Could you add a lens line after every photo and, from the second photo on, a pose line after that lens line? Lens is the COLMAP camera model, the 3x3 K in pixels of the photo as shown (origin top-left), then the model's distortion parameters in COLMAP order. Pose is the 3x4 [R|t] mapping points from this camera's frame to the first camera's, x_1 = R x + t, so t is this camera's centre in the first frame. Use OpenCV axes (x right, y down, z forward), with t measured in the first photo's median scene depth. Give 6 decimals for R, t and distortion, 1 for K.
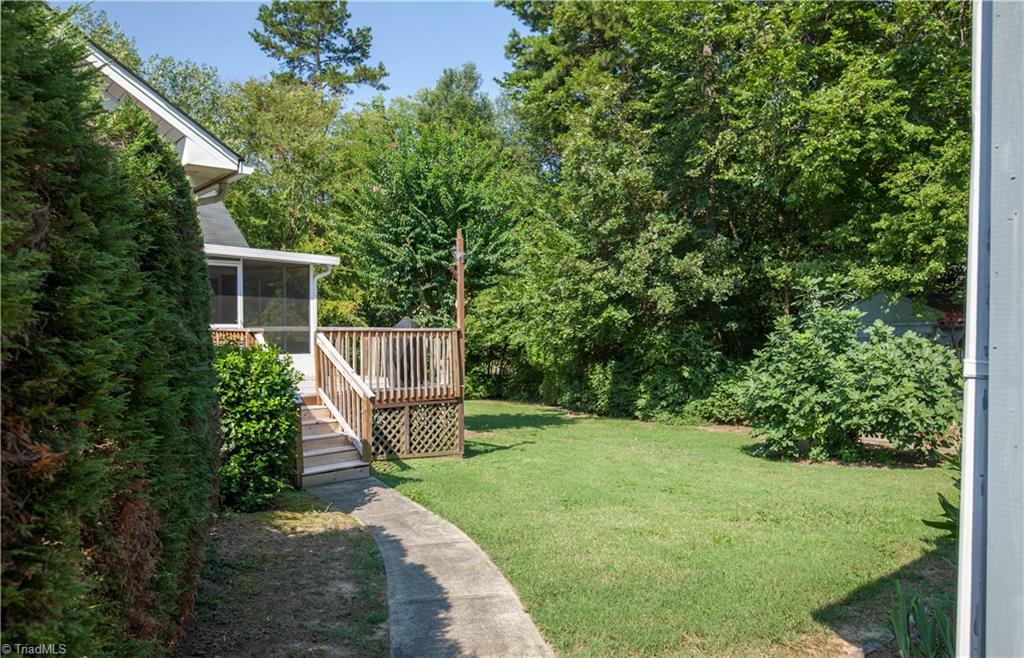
lens RADIAL K [[721.5, 0, 510.9], [0, 721.5, 331.4], [0, 0, 1]] dist [-0.018901, 0.011400]
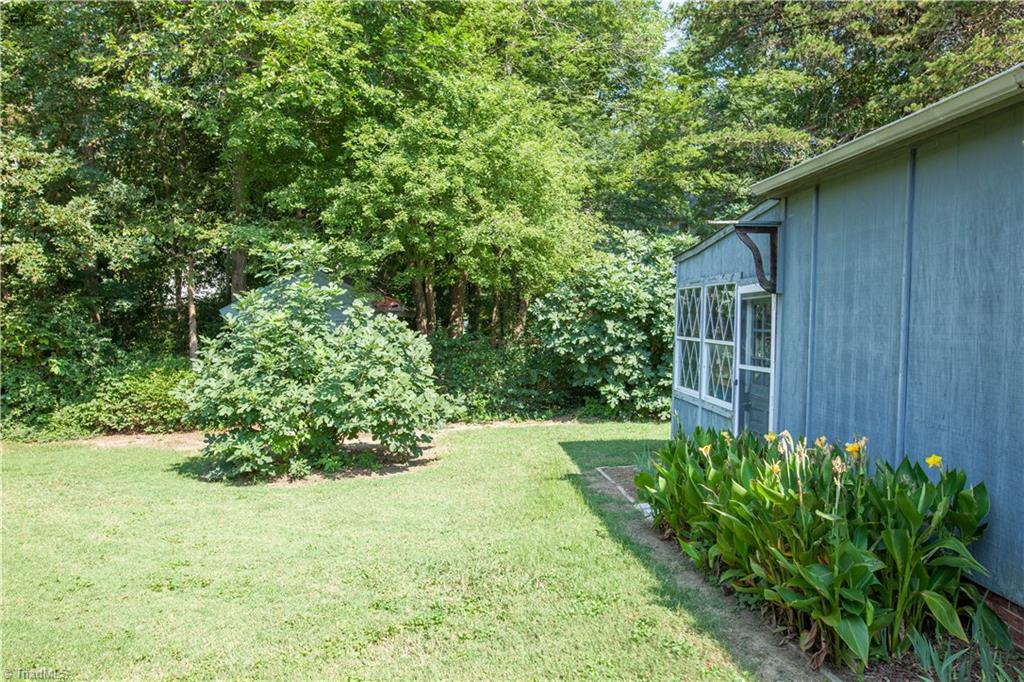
lens RADIAL K [[718.2, 0, 516.8], [0, 718.2, 343.0], [0, 0, 1]] dist [-0.053351, 0.043127]
pose [[0.629867, -0.011529, 0.776618, -0.022443], [-0.016770, 0.999455, 0.028438, 0.007054], [-0.776522, -0.030936, 0.629330, 0.286637]]
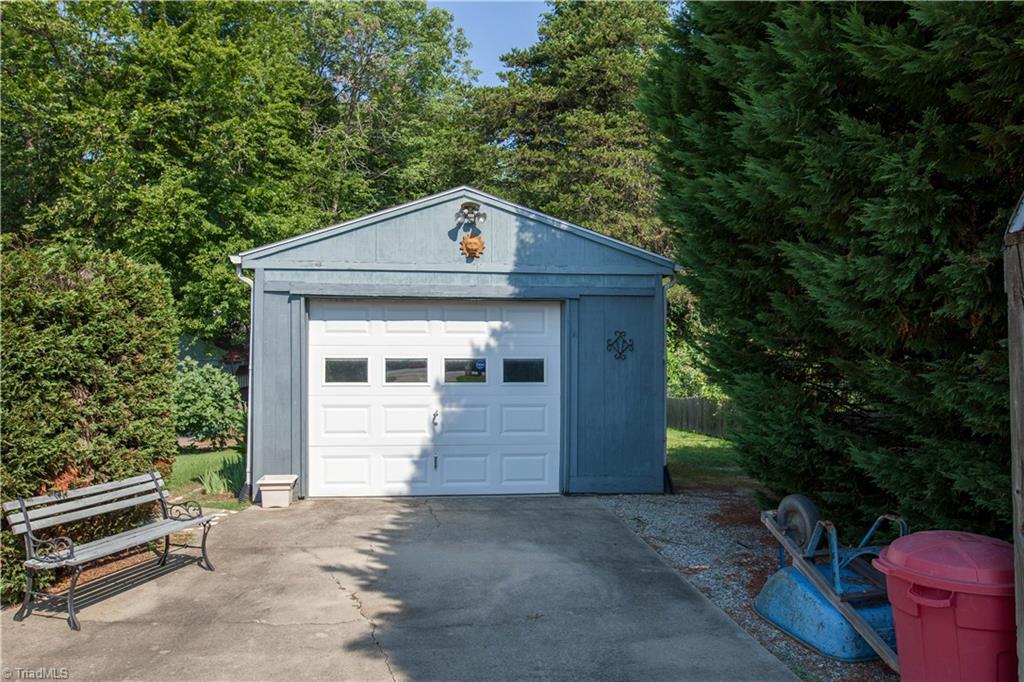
lens RADIAL K [[718.2, 0, 506.8], [0, 718.2, 347.7], [0, 0, 1]] dist [-0.053351, 0.043127]
pose [[0.590750, 0.018801, 0.806635, -0.247544], [0.000835, 0.999714, -0.023912, 0.001584], [-0.806854, 0.014799, 0.590566, -0.345562]]
